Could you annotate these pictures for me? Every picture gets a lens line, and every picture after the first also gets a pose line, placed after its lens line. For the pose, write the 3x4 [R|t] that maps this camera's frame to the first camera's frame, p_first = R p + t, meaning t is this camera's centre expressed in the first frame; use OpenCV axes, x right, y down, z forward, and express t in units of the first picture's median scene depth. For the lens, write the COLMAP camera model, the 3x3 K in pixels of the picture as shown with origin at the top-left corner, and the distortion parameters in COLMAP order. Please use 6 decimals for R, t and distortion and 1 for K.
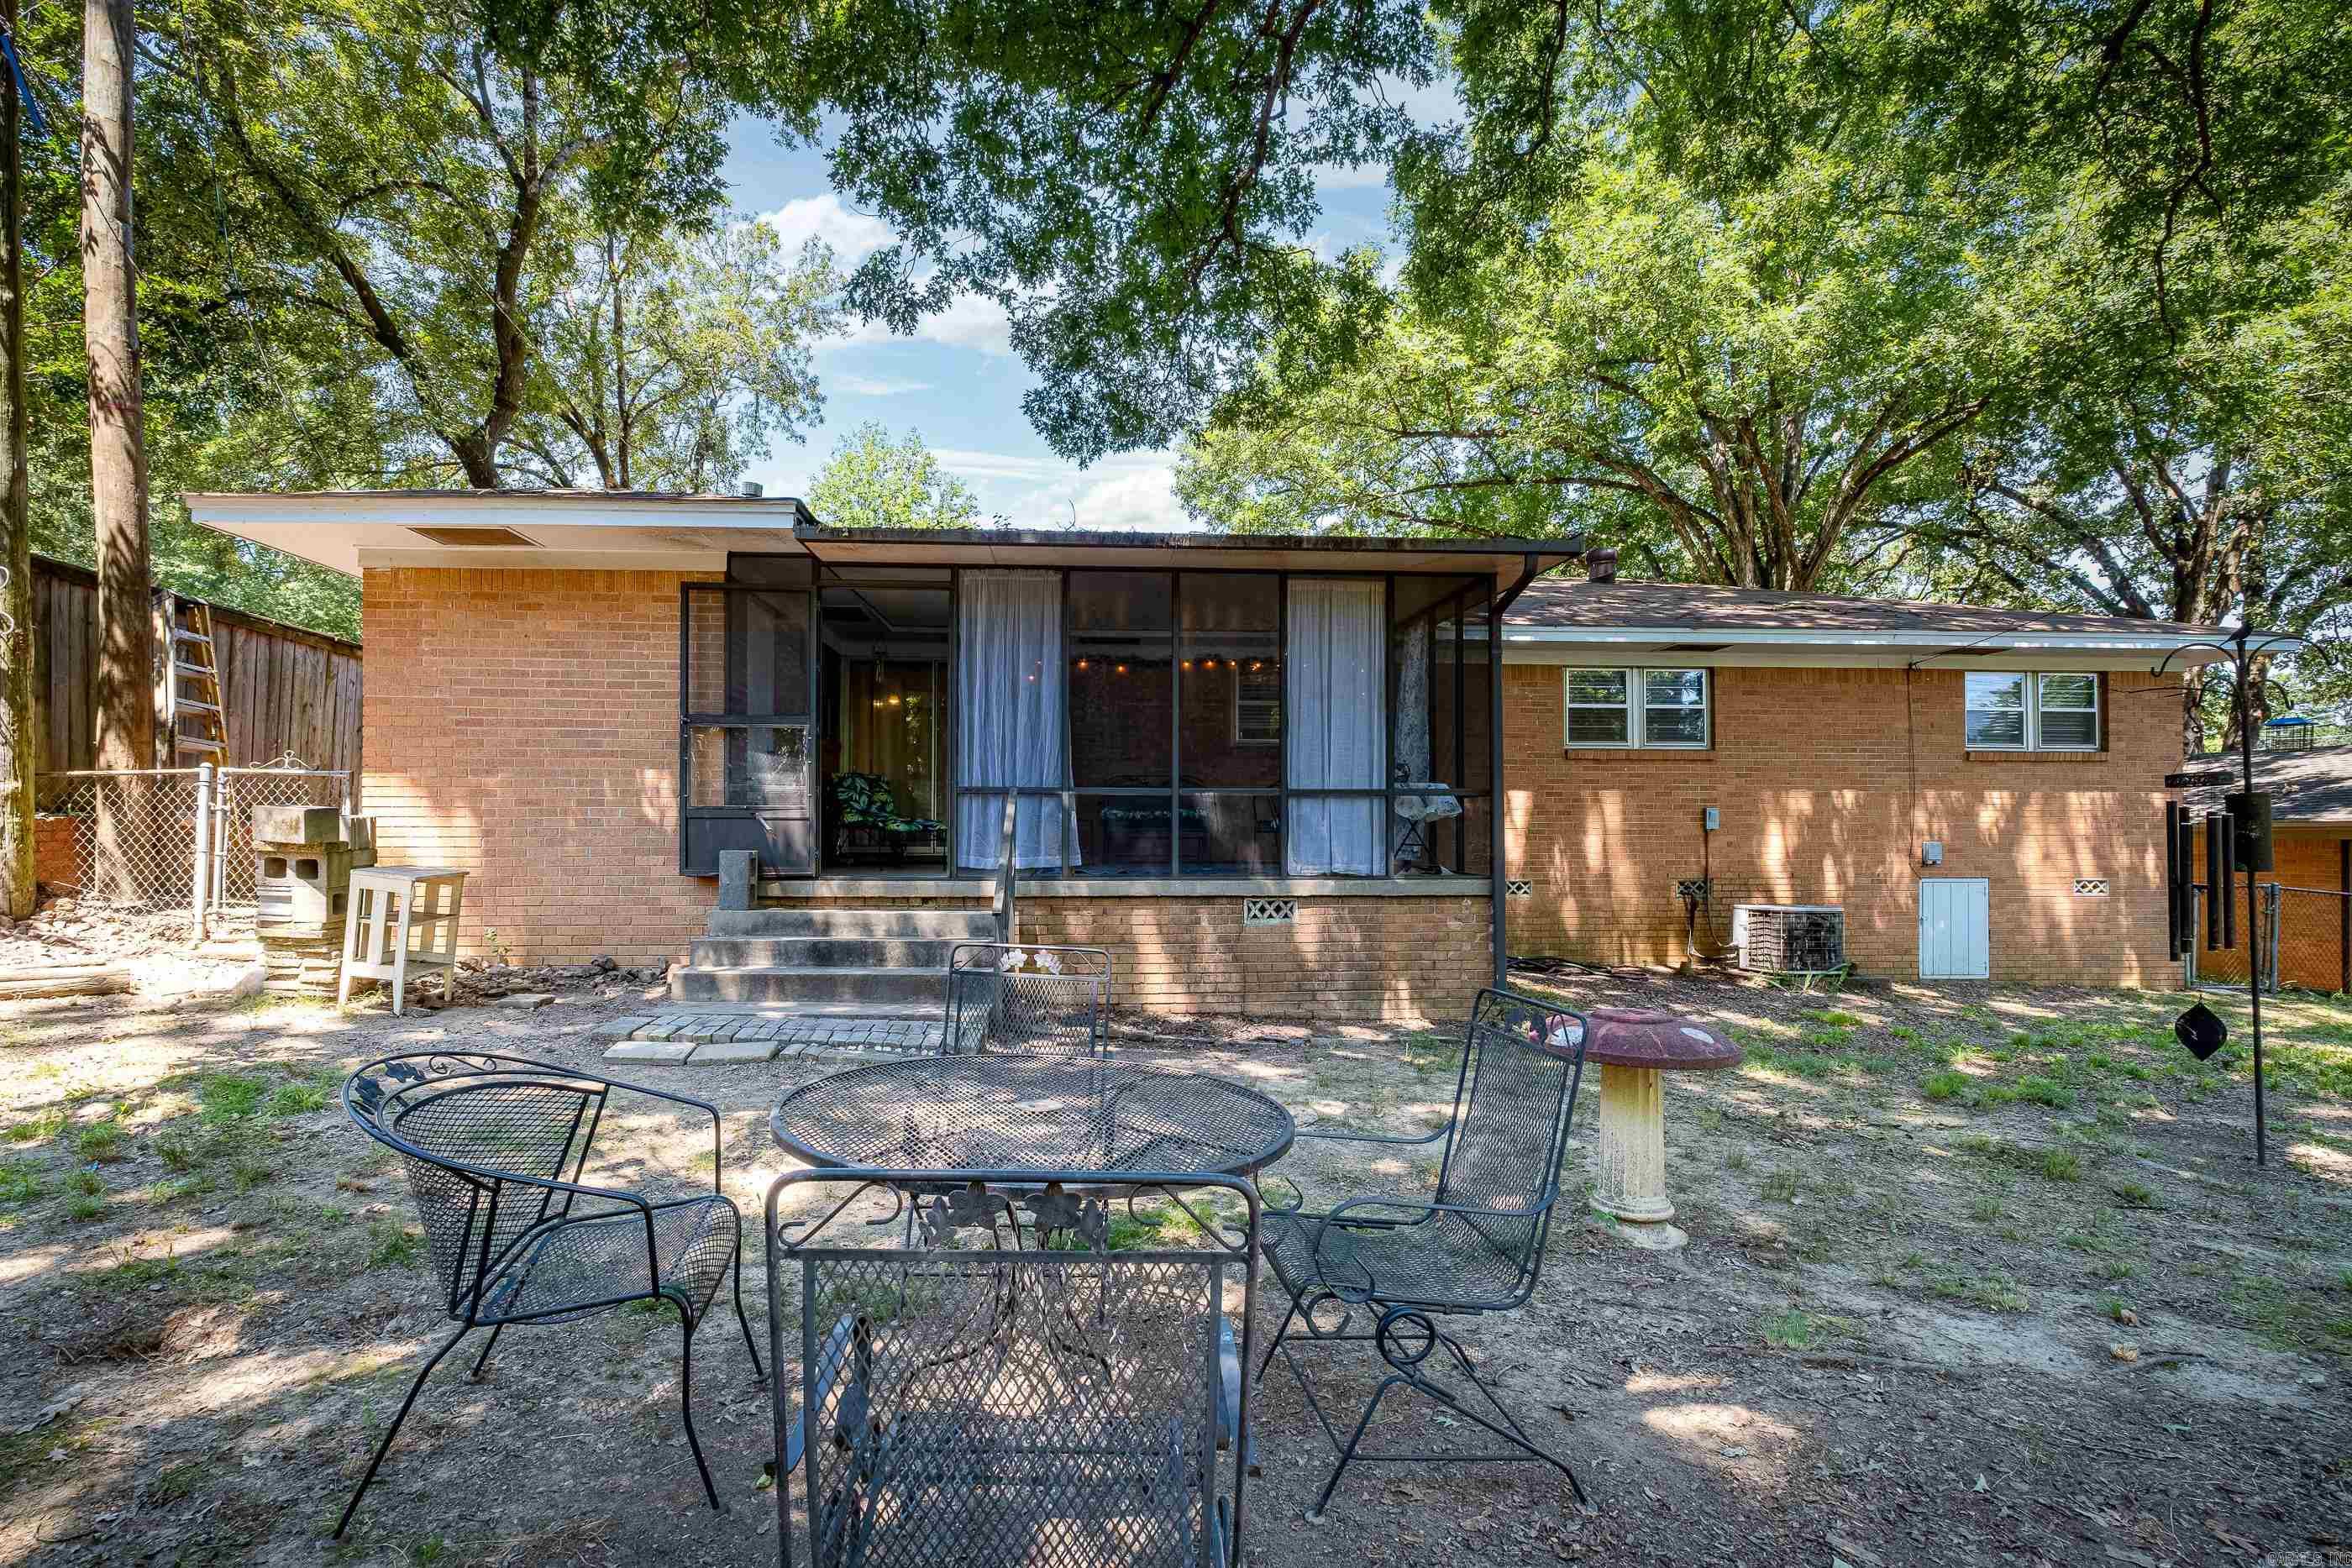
lens RADIAL K [[1073.6, 0, 1173.2], [0, 1073.6, 793.4], [0, 0, 1]] dist [-0.003284, -0.000299]
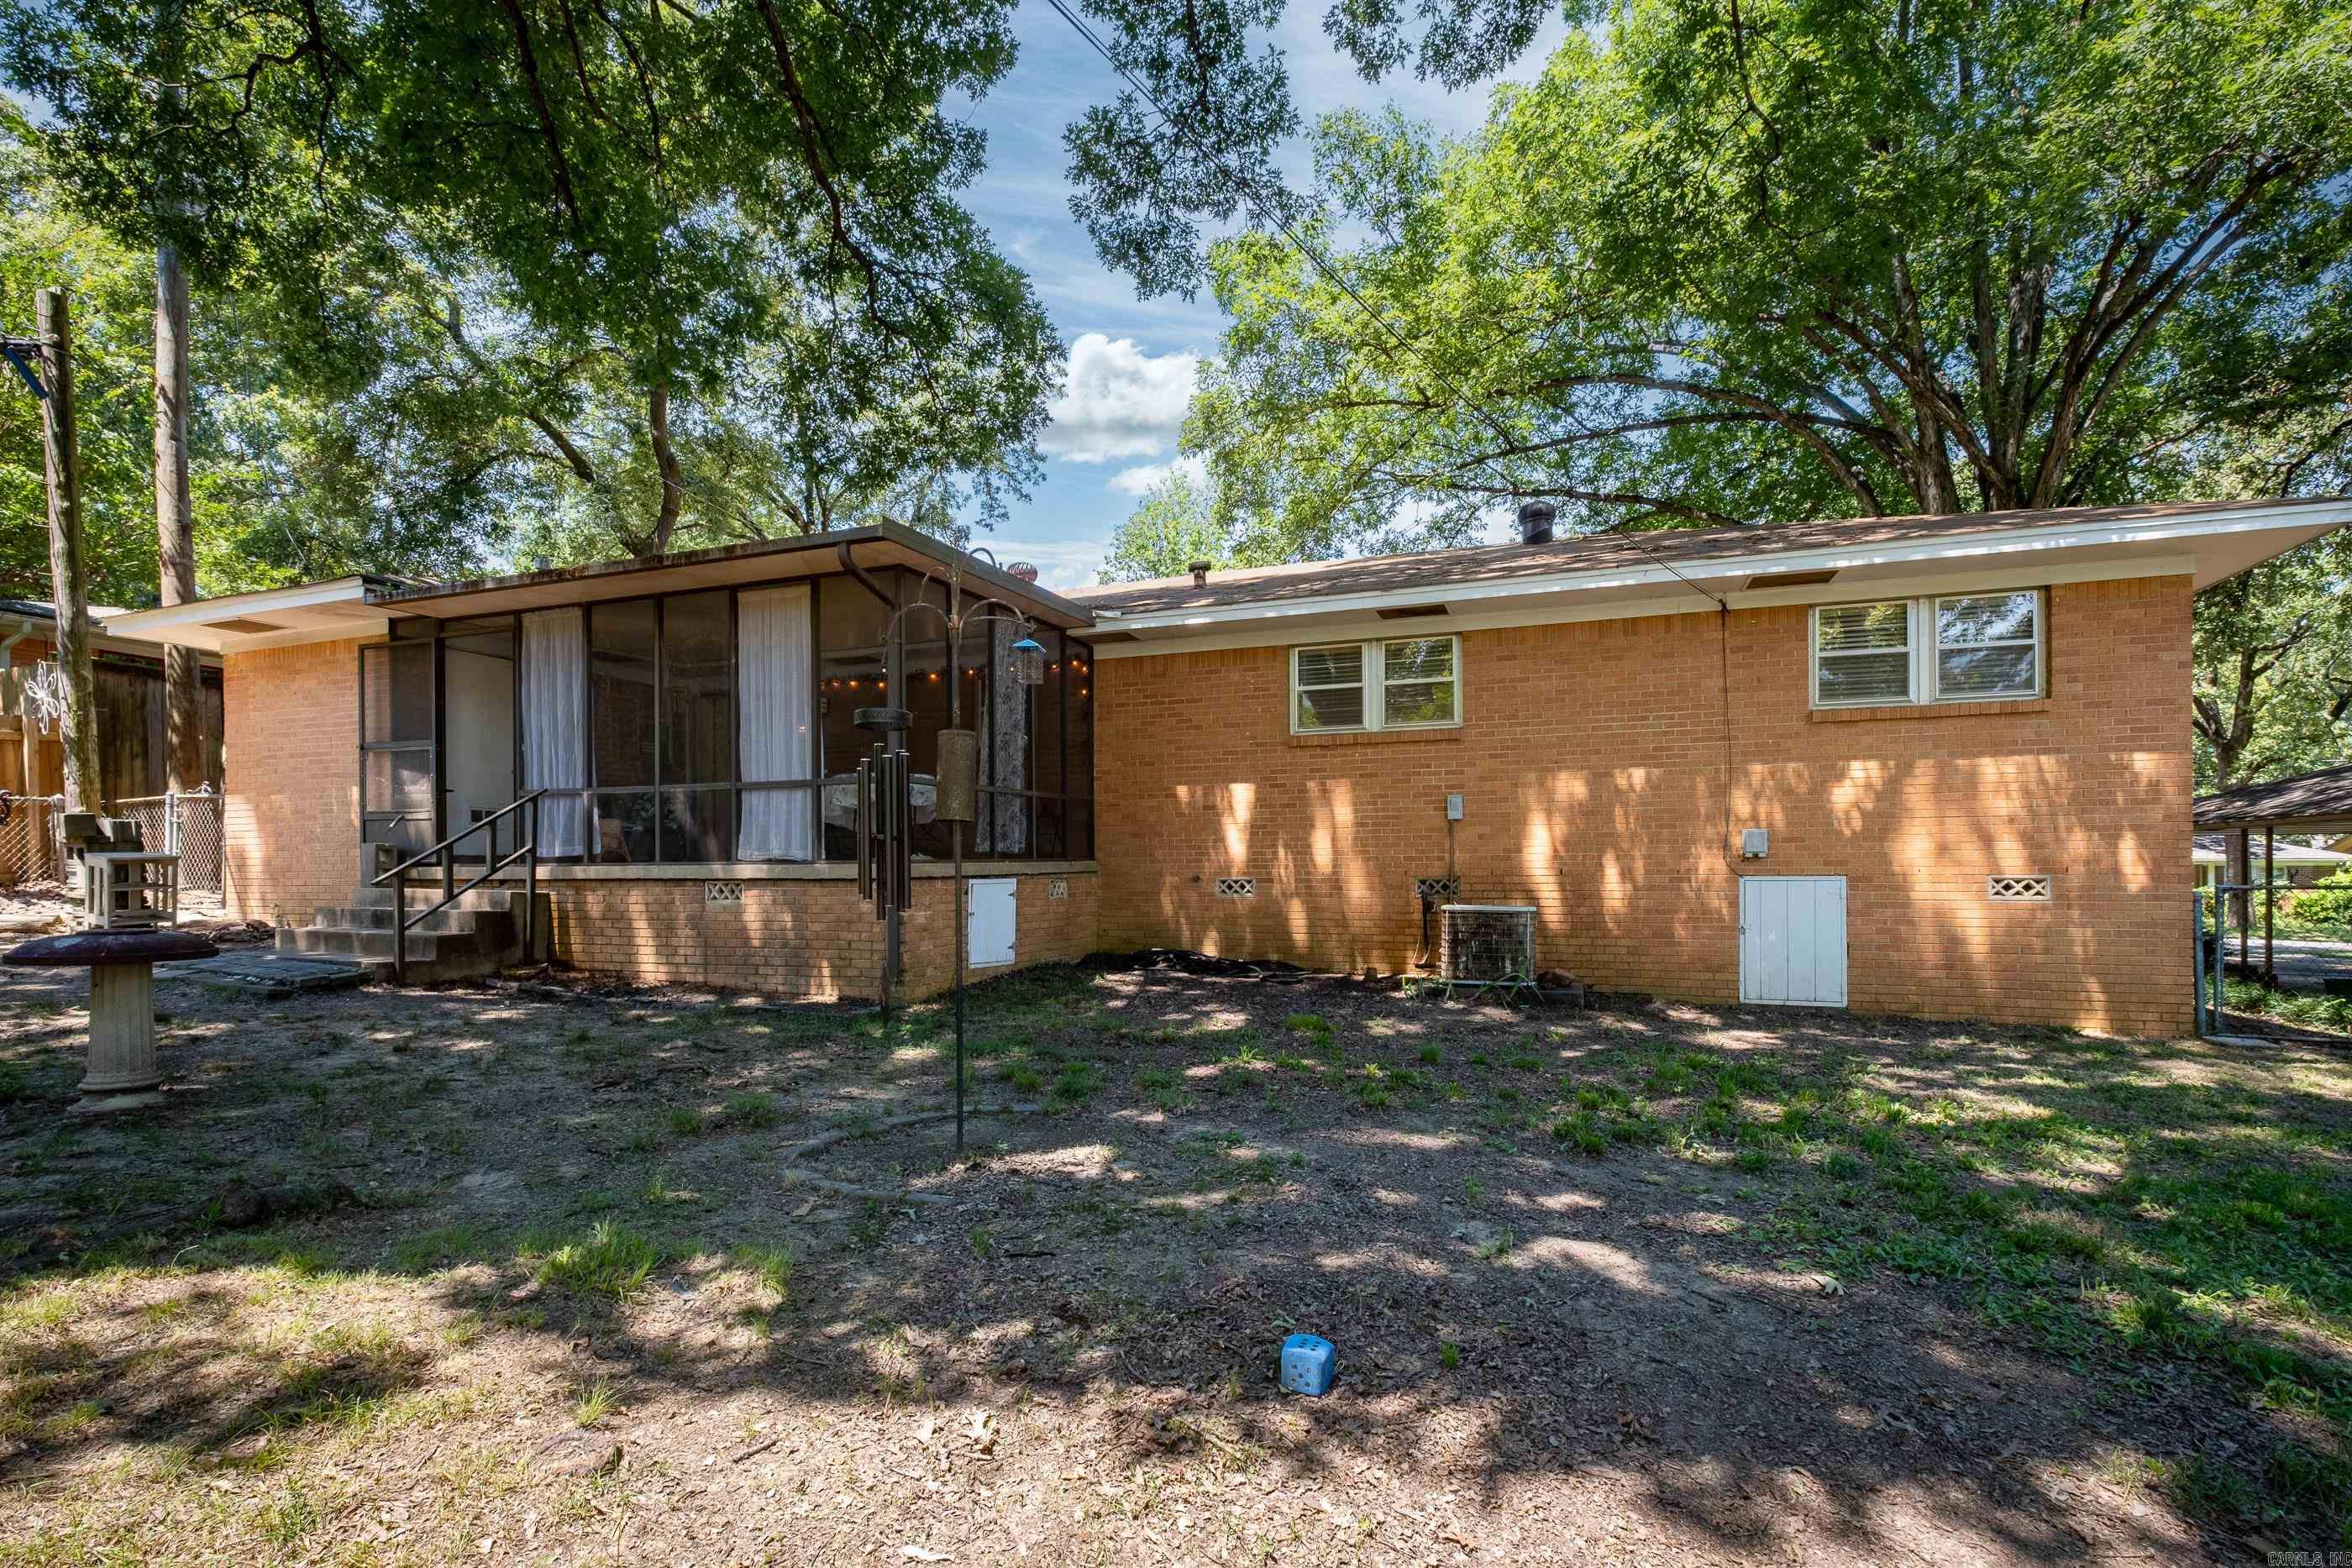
lens RADIAL K [[1073.6, 0, 1127.5], [0, 1073.6, 826.4], [0, 0, 1]] dist [-0.003284, -0.000299]
pose [[0.912767, -0.019972, -0.407991, 0.896048], [0.021573, 0.999767, -0.000677, 0.048774], [0.407909, -0.008183, 0.912986, 0.151009]]
